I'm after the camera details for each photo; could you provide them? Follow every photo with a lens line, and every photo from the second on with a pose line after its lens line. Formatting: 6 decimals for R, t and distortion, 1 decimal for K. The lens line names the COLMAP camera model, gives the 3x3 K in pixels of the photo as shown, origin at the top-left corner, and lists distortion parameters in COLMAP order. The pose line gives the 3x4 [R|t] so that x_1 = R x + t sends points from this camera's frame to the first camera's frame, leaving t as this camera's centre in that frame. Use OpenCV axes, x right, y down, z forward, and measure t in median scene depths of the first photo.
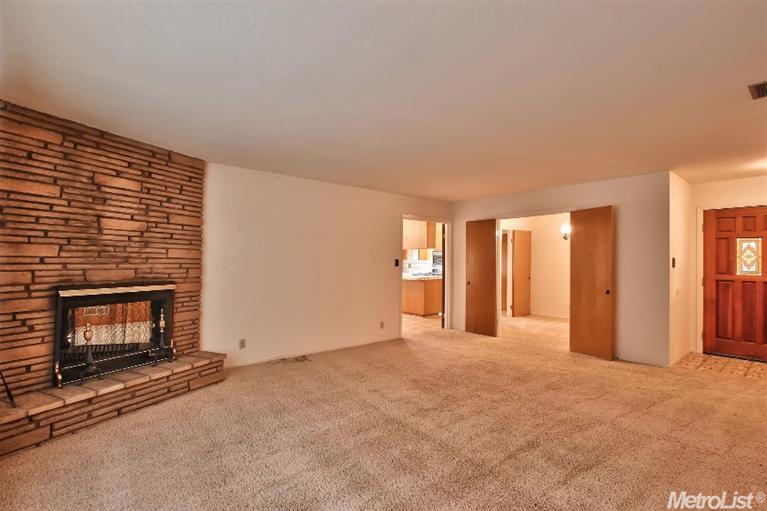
lens RADIAL K [[356.6, 0, 378.7], [0, 356.6, 257.7], [0, 0, 1]] dist [-0.019606, 0.005240]
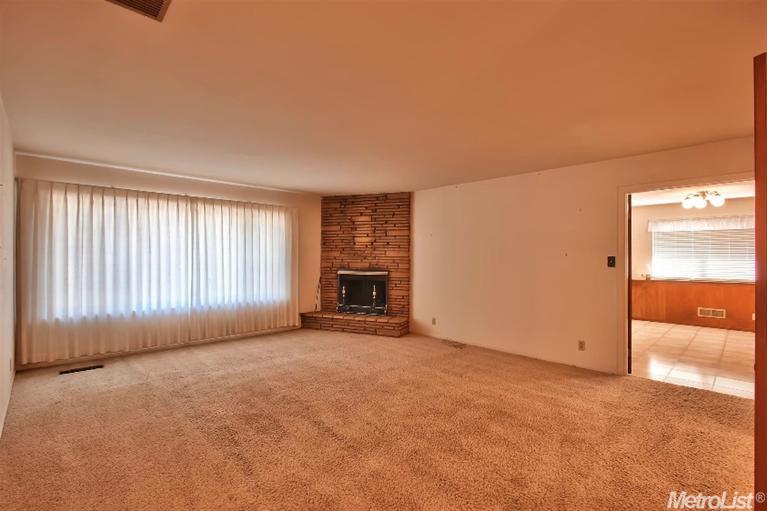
lens RADIAL K [[356.6, 0, 389.9], [0, 356.6, 256.5], [0, 0, 1]] dist [-0.019606, 0.005240]
pose [[0.096199, -0.006471, -0.995341, 1.264737], [0.004786, 0.999970, -0.006039, 0.012661], [0.995351, -0.004182, 0.096227, 0.967343]]
